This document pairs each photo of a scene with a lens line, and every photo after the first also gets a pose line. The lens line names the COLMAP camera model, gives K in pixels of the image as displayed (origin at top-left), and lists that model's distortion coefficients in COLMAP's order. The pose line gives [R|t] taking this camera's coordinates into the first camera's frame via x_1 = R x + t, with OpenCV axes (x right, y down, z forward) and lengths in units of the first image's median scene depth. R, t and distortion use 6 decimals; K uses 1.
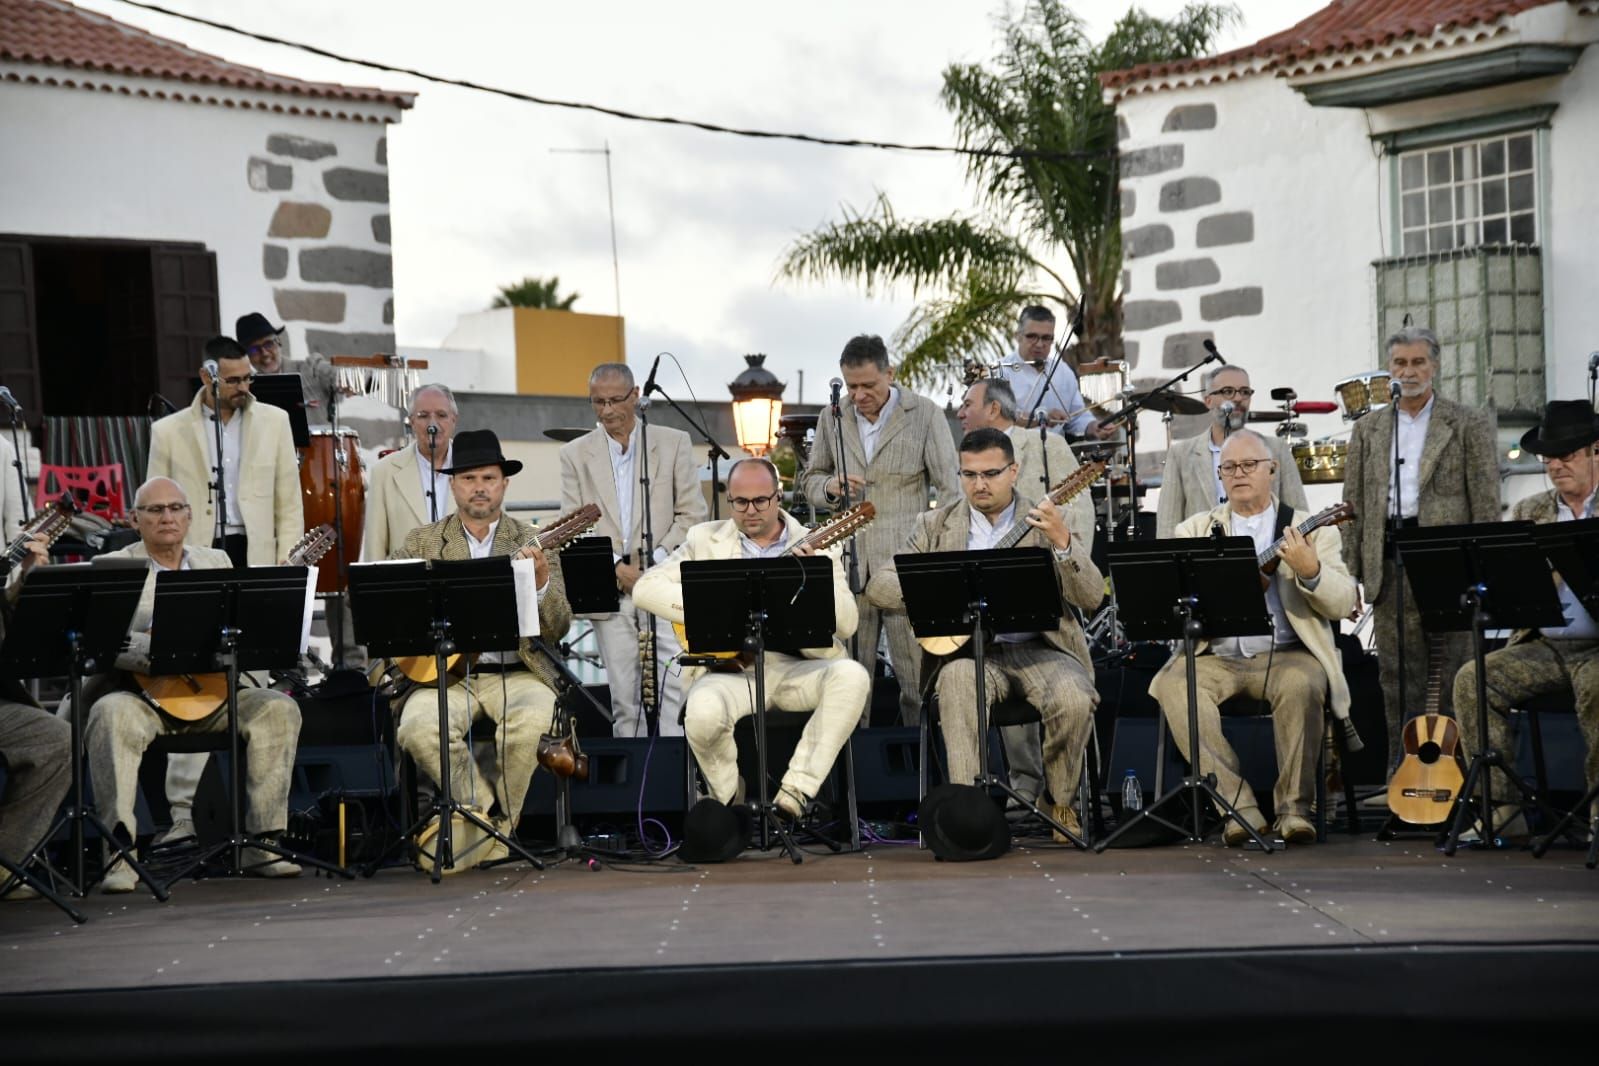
lens RADIAL K [[4272.6, 0, 797.3], [0, 4272.6, 546.1], [0, 0, 1]] dist [0.895477, 0.000000]
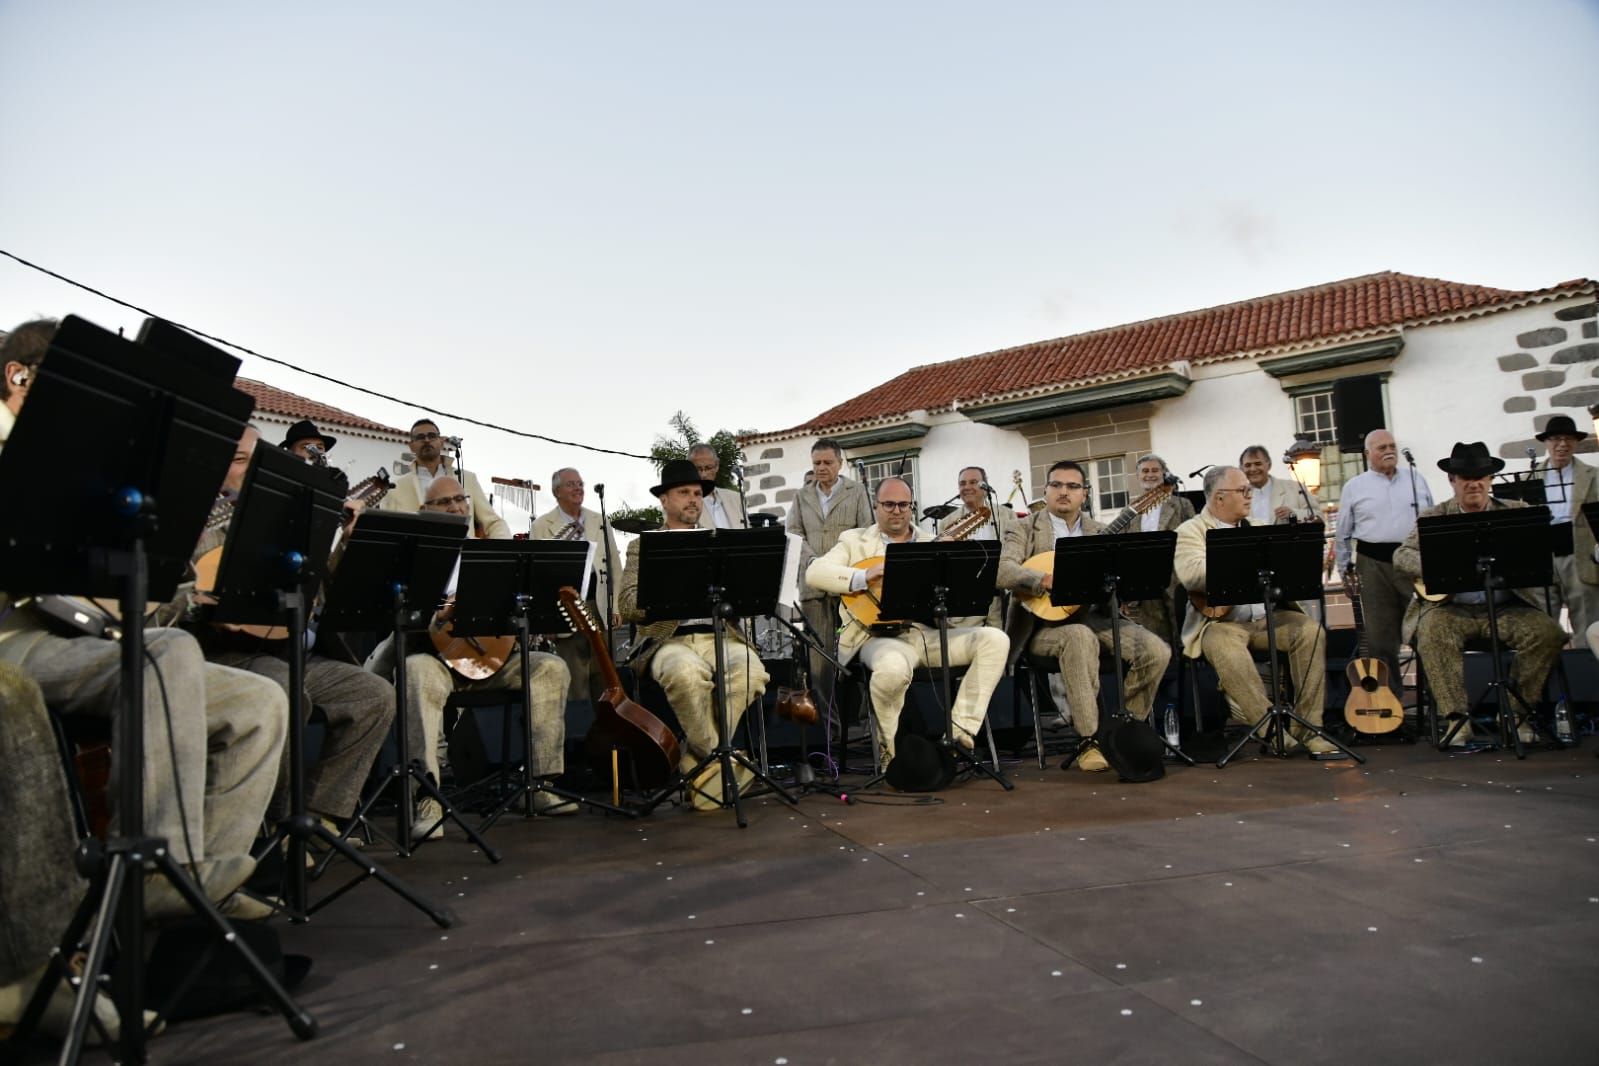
lens RADIAL K [[1186.9, 0, 799.7], [0, 1186.9, 534.5], [0, 0, 1]] dist [-0.030960, 0.003433]
pose [[0.971735, 0.009012, 0.235903, -0.064755], [0.013132, 0.995661, -0.092129, 0.015742], [-0.235709, 0.092623, 0.967400, 0.332099]]
